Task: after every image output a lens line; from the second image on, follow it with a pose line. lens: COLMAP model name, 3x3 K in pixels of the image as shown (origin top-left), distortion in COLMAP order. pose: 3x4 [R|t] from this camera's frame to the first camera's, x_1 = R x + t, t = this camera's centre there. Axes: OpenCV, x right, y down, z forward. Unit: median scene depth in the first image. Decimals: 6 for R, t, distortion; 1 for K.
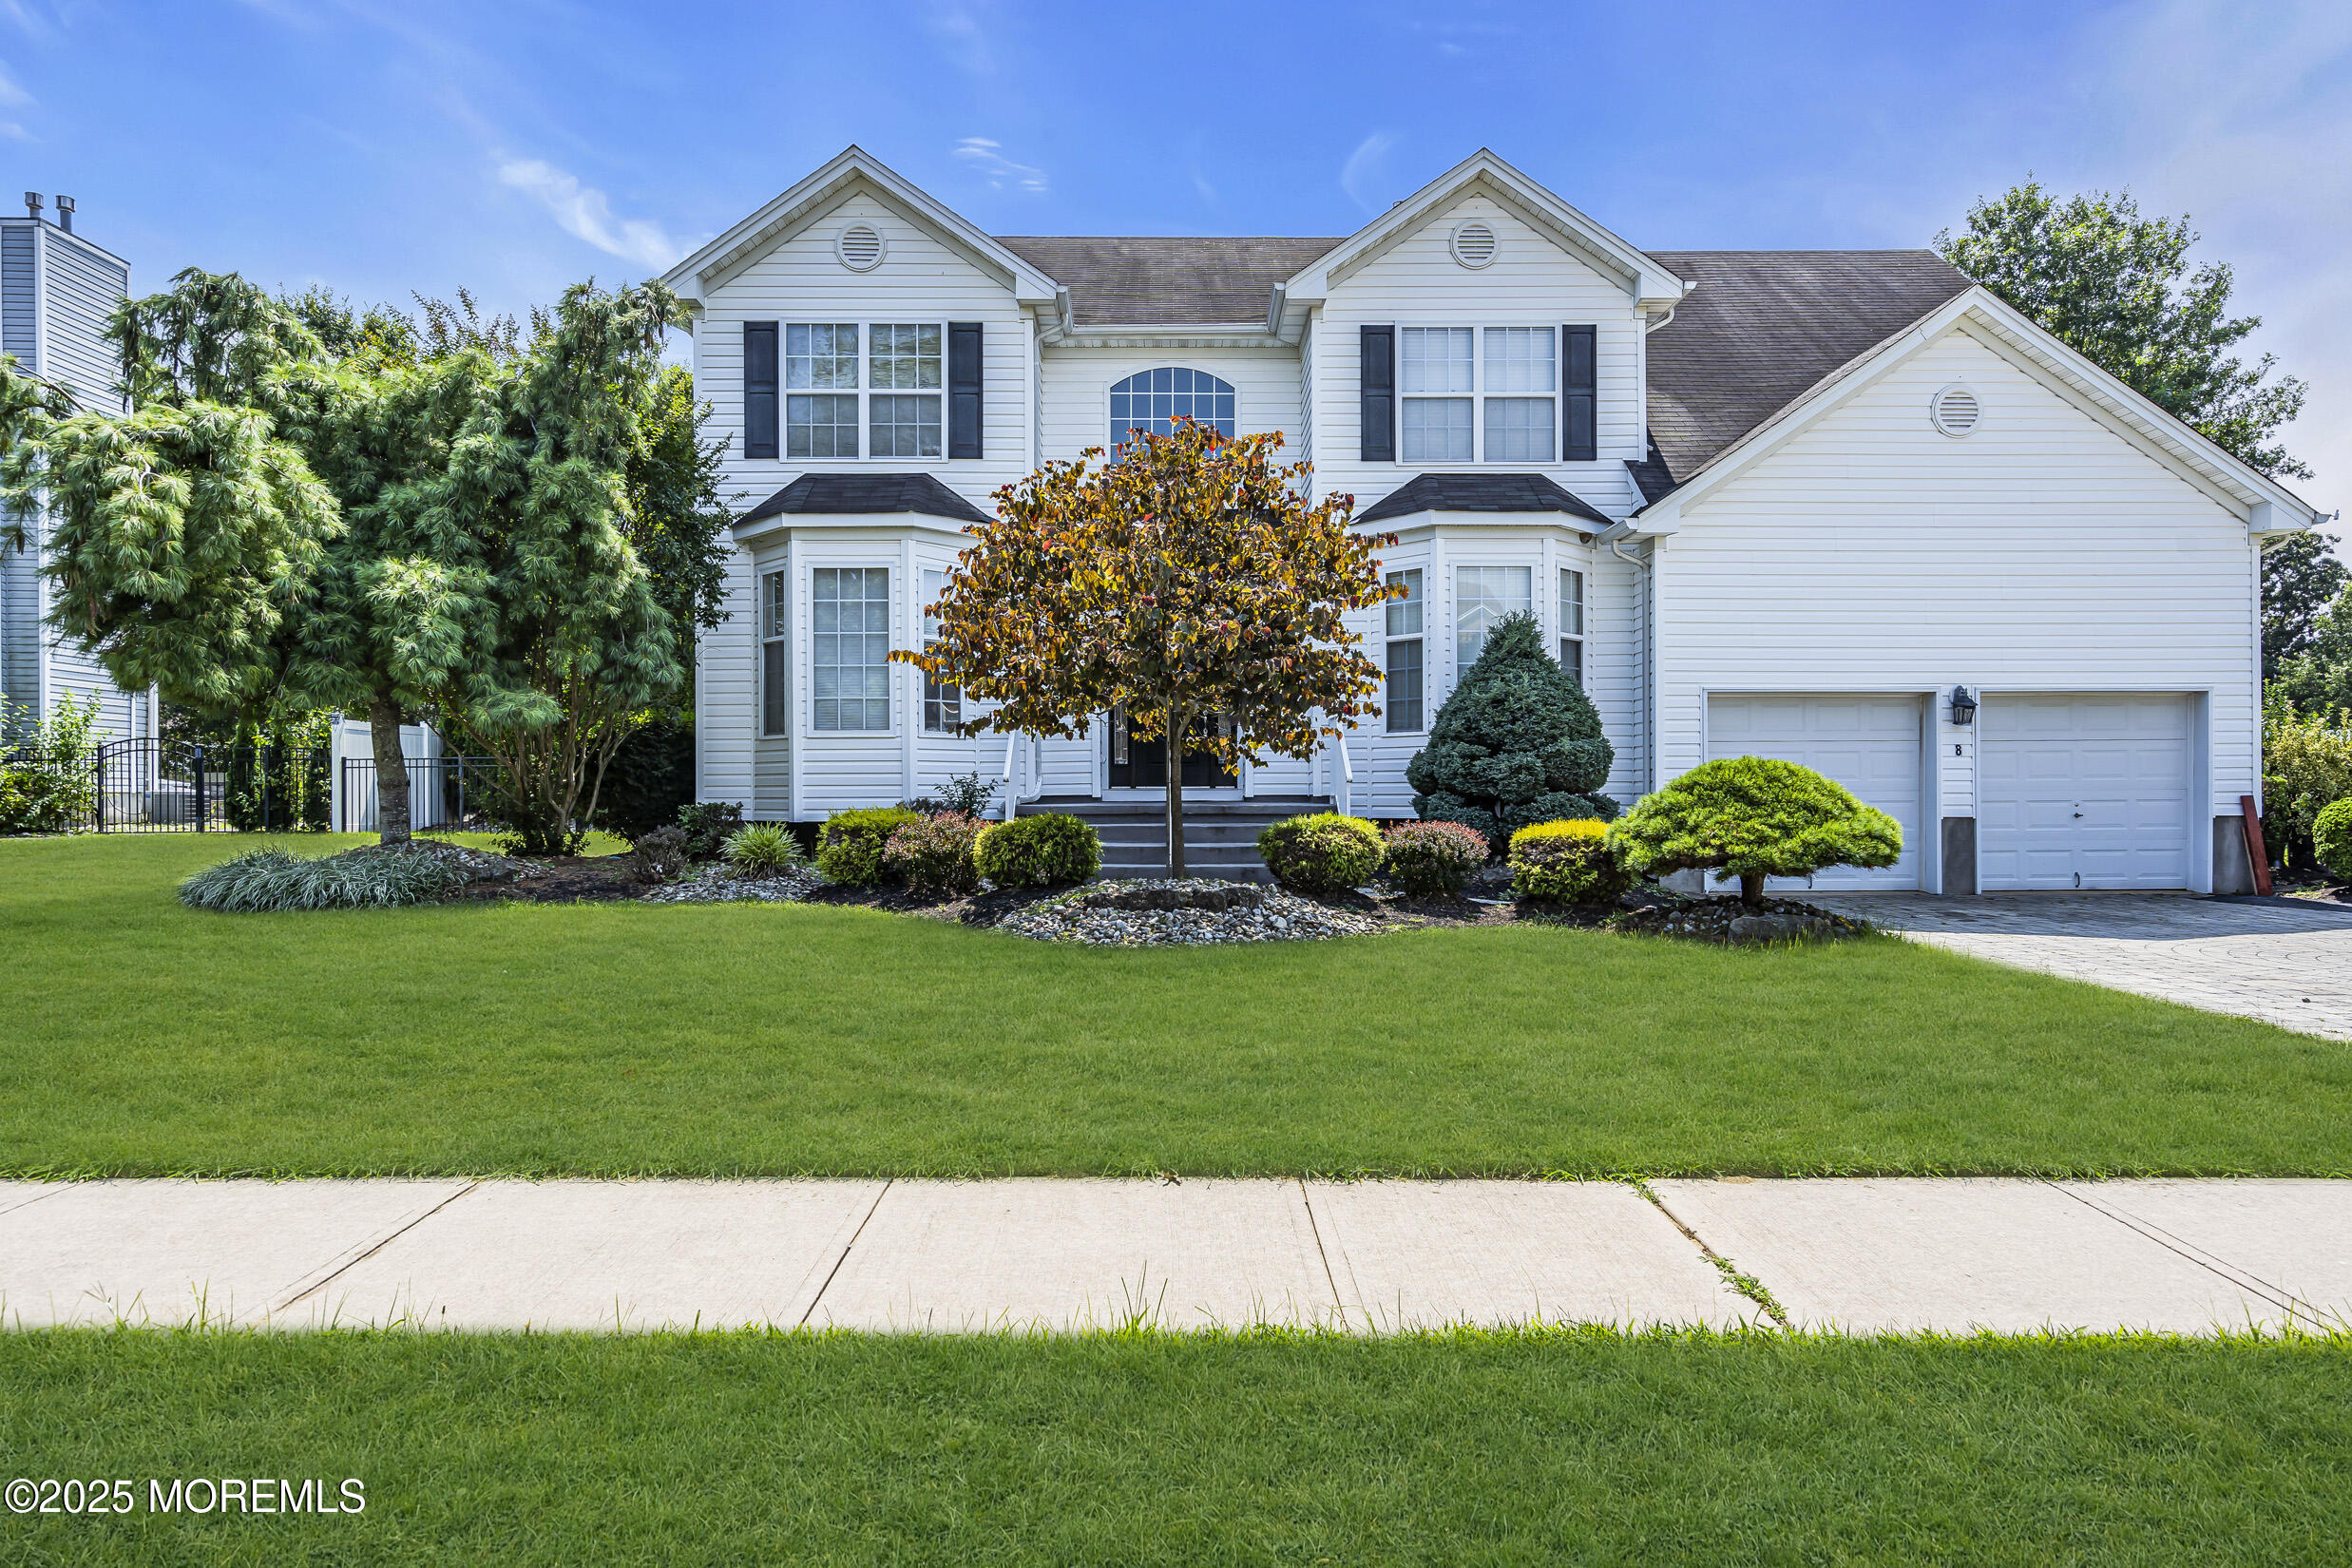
lens RADIAL K [[1351.7, 0, 1176.6], [0, 1351.7, 788.5], [0, 0, 1]] dist [-0.000080, -0.000366]
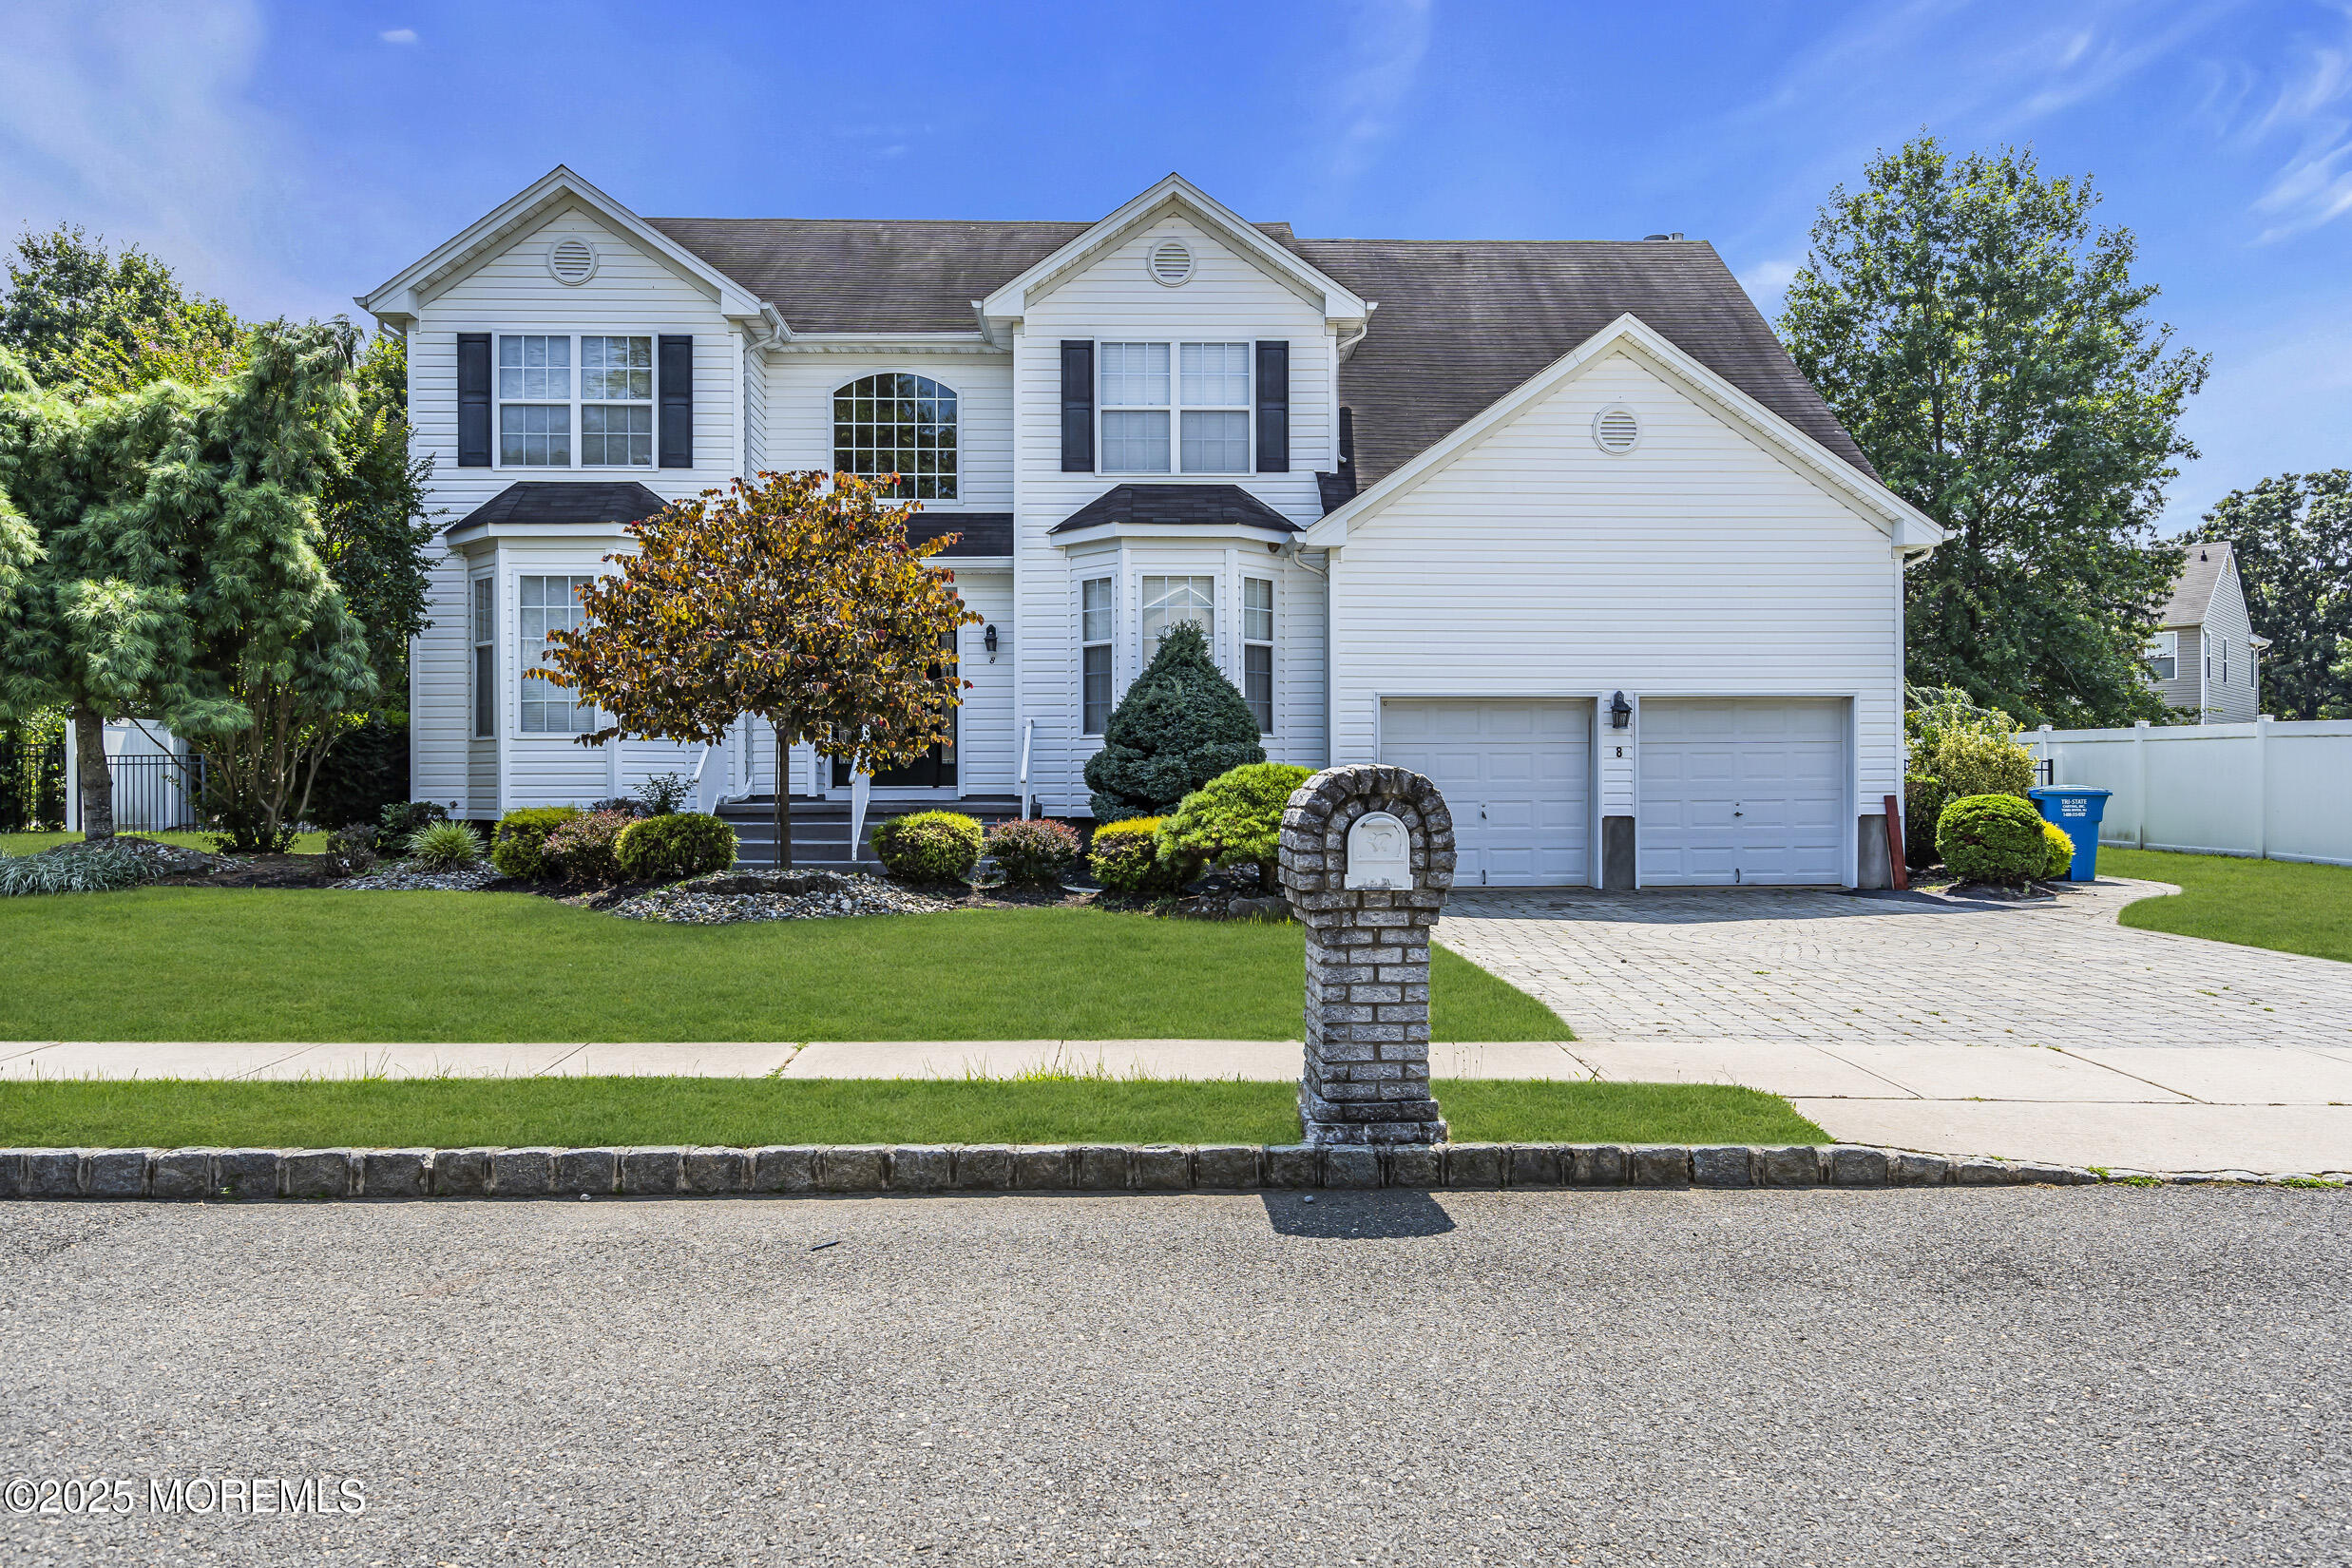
lens RADIAL K [[1626.4, 0, 1176.2], [0, 1626.4, 790.1], [0, 0, 1]] dist [0.003704, -0.003485]
pose [[0.999780, 0.000467, 0.020990, 0.204385], [-0.000547, 0.999993, 0.003796, -0.003444], [-0.020988, -0.003807, 0.999772, -0.254585]]
